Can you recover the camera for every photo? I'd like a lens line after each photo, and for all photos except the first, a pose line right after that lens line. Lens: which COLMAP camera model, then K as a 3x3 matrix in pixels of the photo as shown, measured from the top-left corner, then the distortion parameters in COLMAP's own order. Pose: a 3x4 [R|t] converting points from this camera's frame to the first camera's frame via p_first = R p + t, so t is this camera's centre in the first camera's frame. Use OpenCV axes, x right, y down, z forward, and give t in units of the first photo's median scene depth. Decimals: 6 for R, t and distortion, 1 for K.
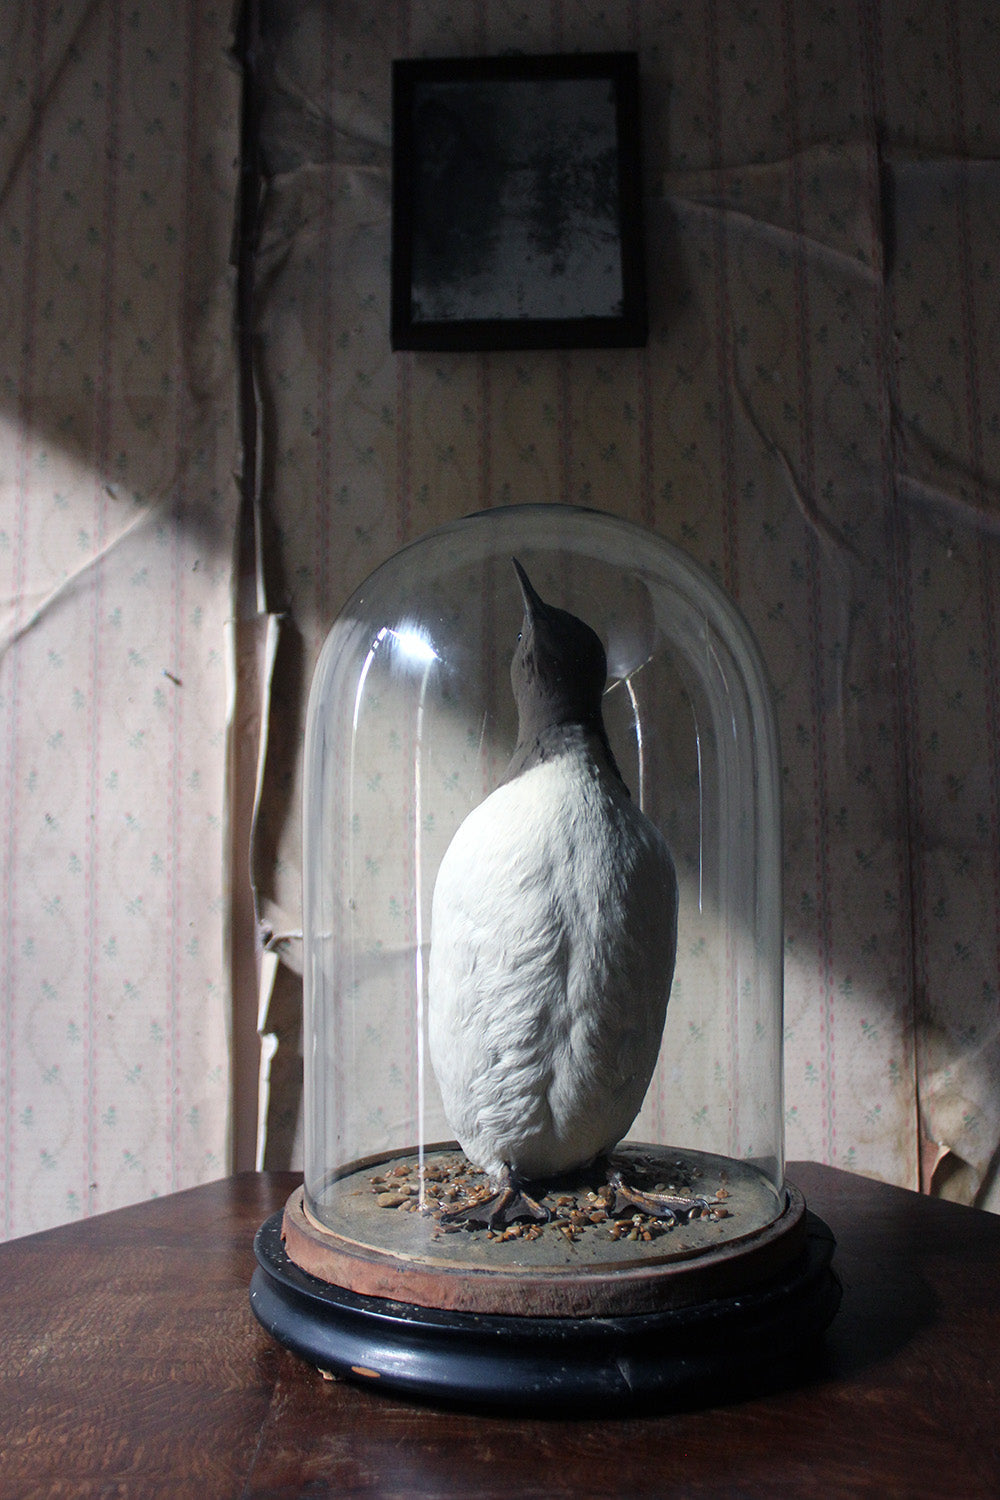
lens RADIAL K [[1479.5, 0, 485.7], [0, 1479.5, 739.0], [0, 0, 1]] dist [-0.131552, 0.155584]
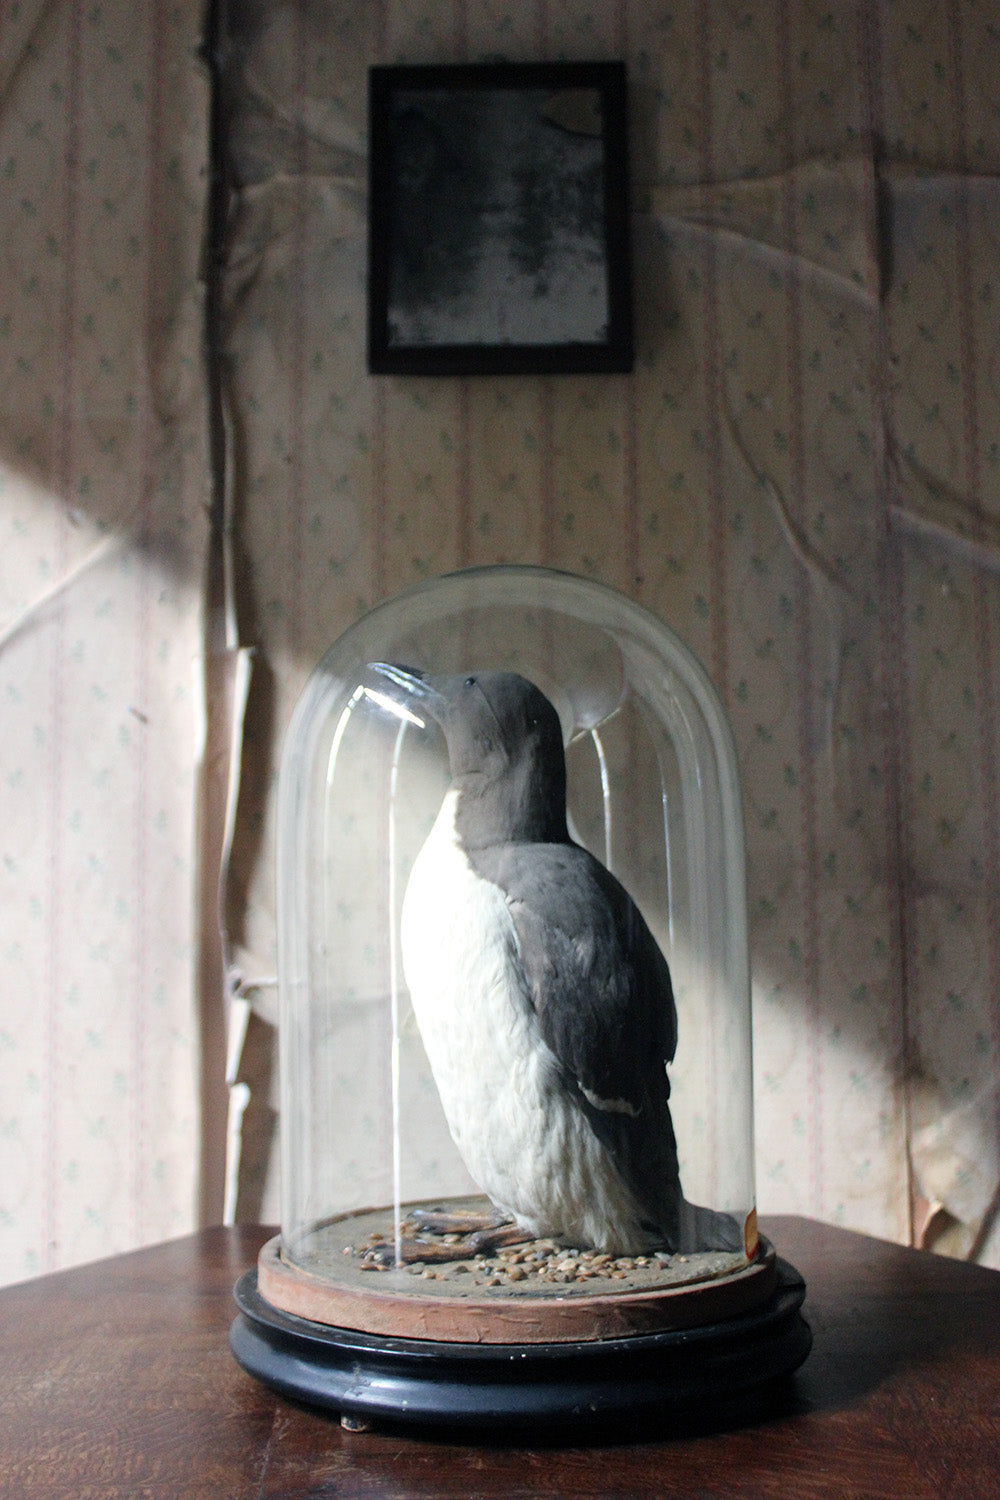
lens RADIAL K [[1815.2, 0, 485.1], [0, 1815.2, 730.0], [0, 0, 1]] dist [-0.087416, 0.077352]
pose [[0.999816, 0.004146, 0.018725, -0.008510], [-0.004039, 0.999975, -0.005768, -0.025904], [-0.018748, 0.005691, 0.999808, -0.189653]]
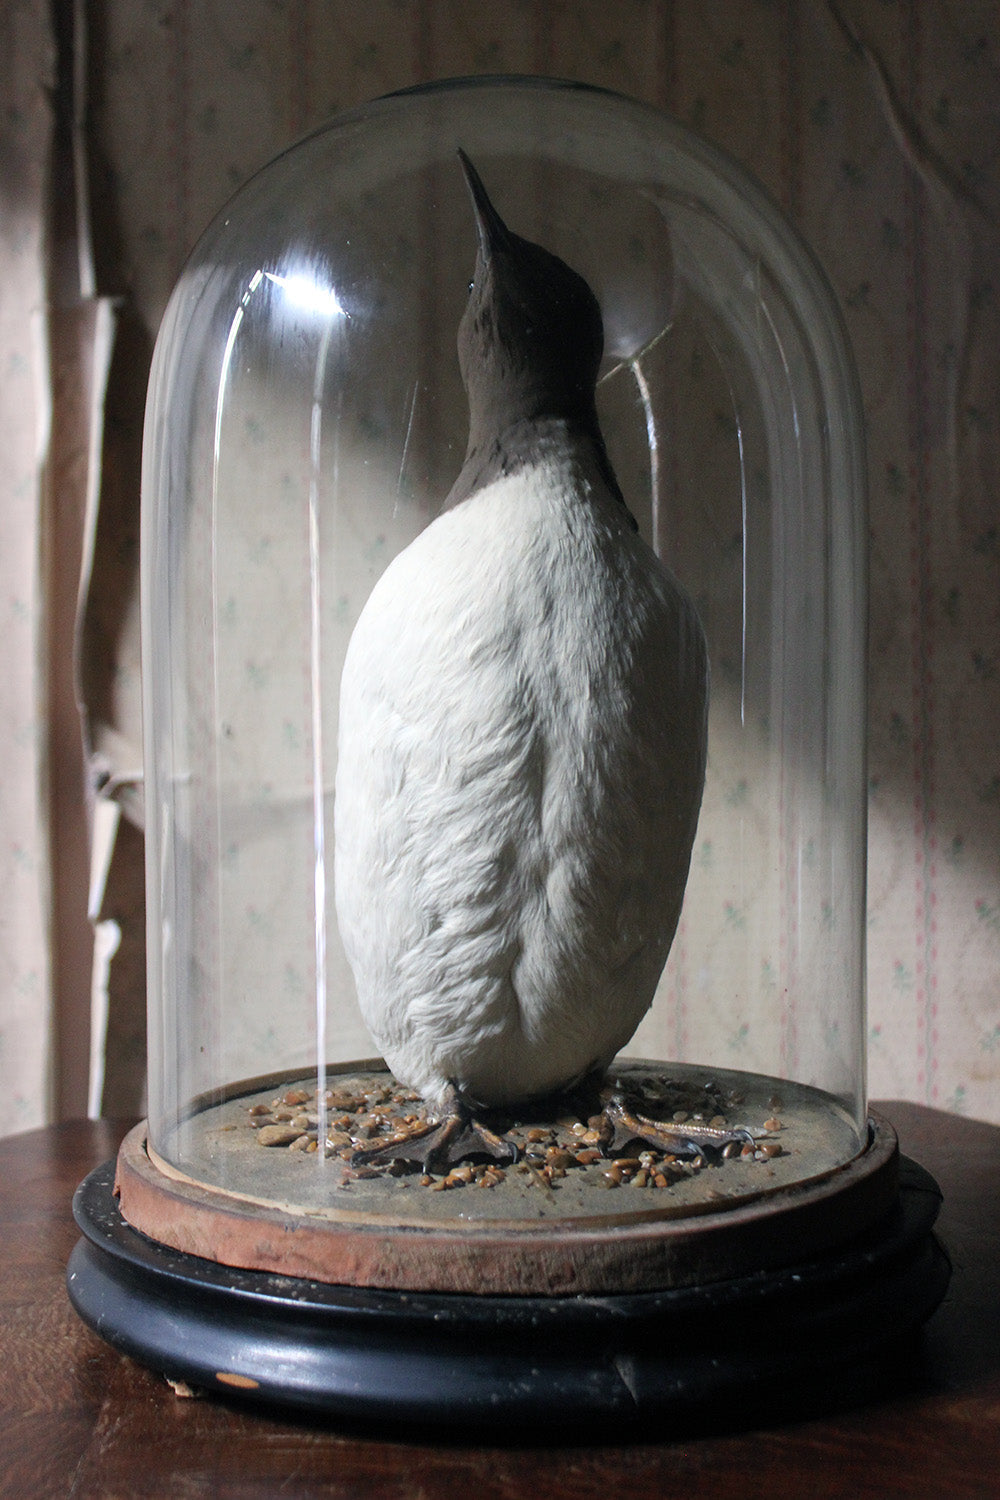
lens RADIAL K [[2124.6, 0, 485.8], [0, 2124.6, 724.1], [0, 0, 1]] dist [-0.040800, 0.104907]
pose [[0.999690, -0.001526, 0.024843, 0.003394], [-0.000611, 0.996311, 0.085808, 0.025008], [-0.024882, -0.085797, 0.996002, 0.026594]]
